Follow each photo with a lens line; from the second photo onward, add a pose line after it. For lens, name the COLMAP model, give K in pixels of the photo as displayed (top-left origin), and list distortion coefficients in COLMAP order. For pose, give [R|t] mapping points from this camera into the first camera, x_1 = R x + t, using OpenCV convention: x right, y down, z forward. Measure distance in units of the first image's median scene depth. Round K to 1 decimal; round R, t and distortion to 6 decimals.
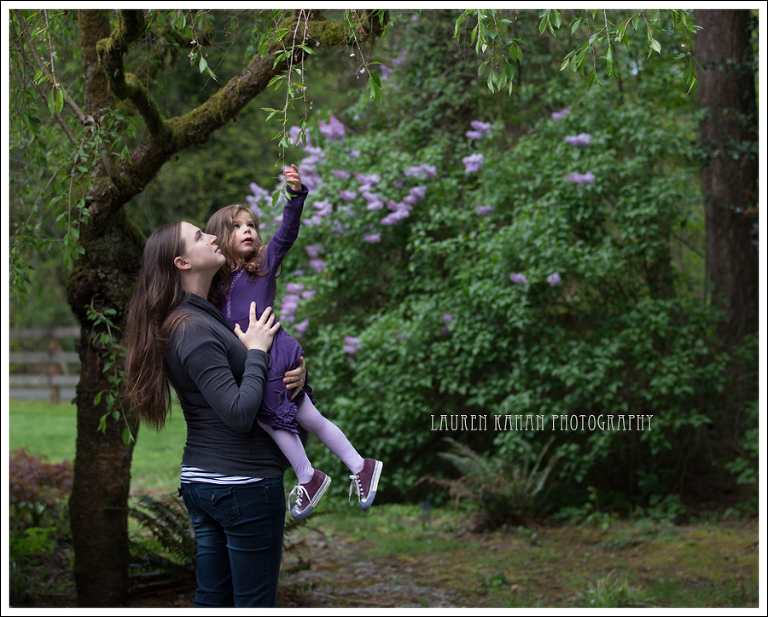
lens RADIAL K [[2015.3, 0, 389.1], [0, 2015.3, 287.2], [0, 0, 1]] dist [-0.225433, 0.000000]
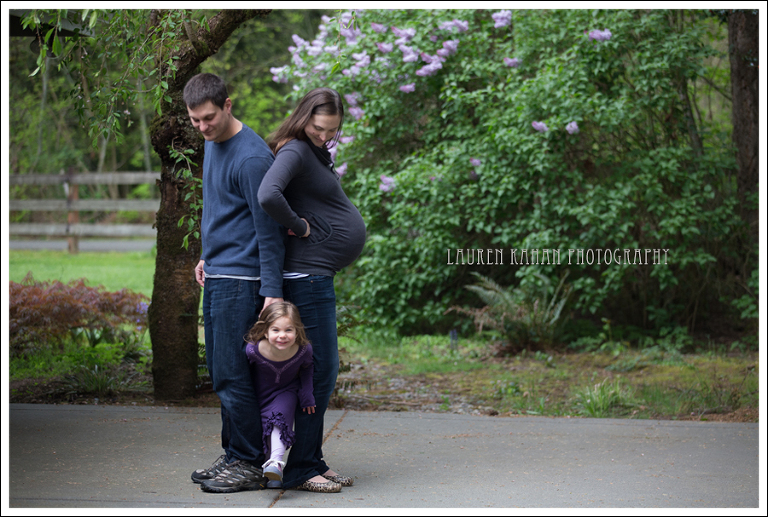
lens RADIAL K [[2403.0, 0, 373.0], [0, 2403.0, 205.6], [0, 0, 1]] dist [0.196875, 0.000000]
pose [[0.999638, 0.010419, -0.024792, 0.006122], [-0.009682, 0.999513, 0.029660, 0.000538], [0.025089, -0.029409, 0.999253, -0.301348]]
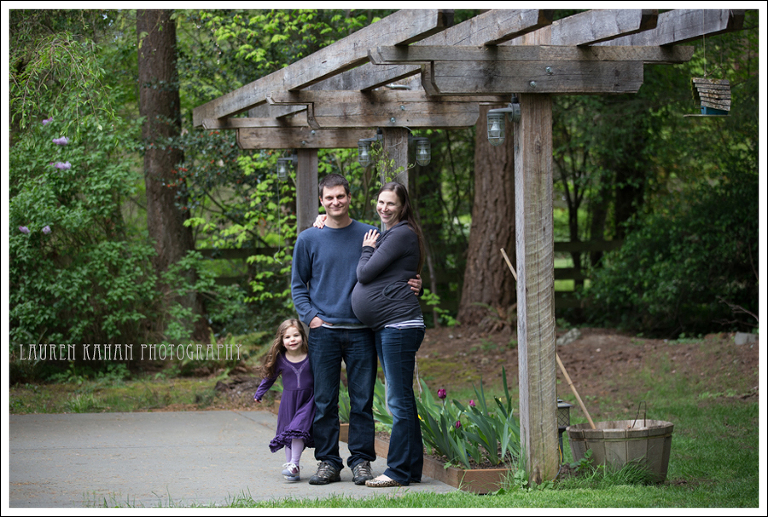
lens RADIAL K [[2213.9, 0, 379.7], [0, 2213.9, 254.9], [0, 0, 1]] dist [-0.183011, 0.000000]
pose [[0.970958, -0.013480, 0.238869, -0.075894], [0.011754, 0.999893, 0.008652, 0.003802], [-0.238960, -0.005593, 0.971013, -0.731377]]
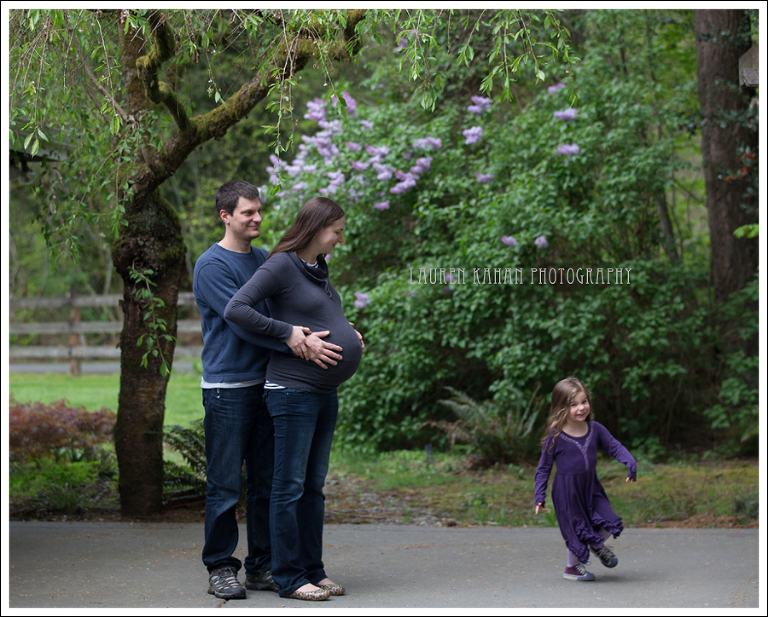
lens RADIAL K [[2426.7, 0, 326.6], [0, 2426.7, 260.6], [0, 0, 1]] dist [-0.037055, 0.000000]
pose [[0.998470, -0.007917, -0.054726, 0.035325], [0.008112, 0.999961, 0.003351, 0.000768], [0.054697, -0.003790, 0.998496, -0.326313]]
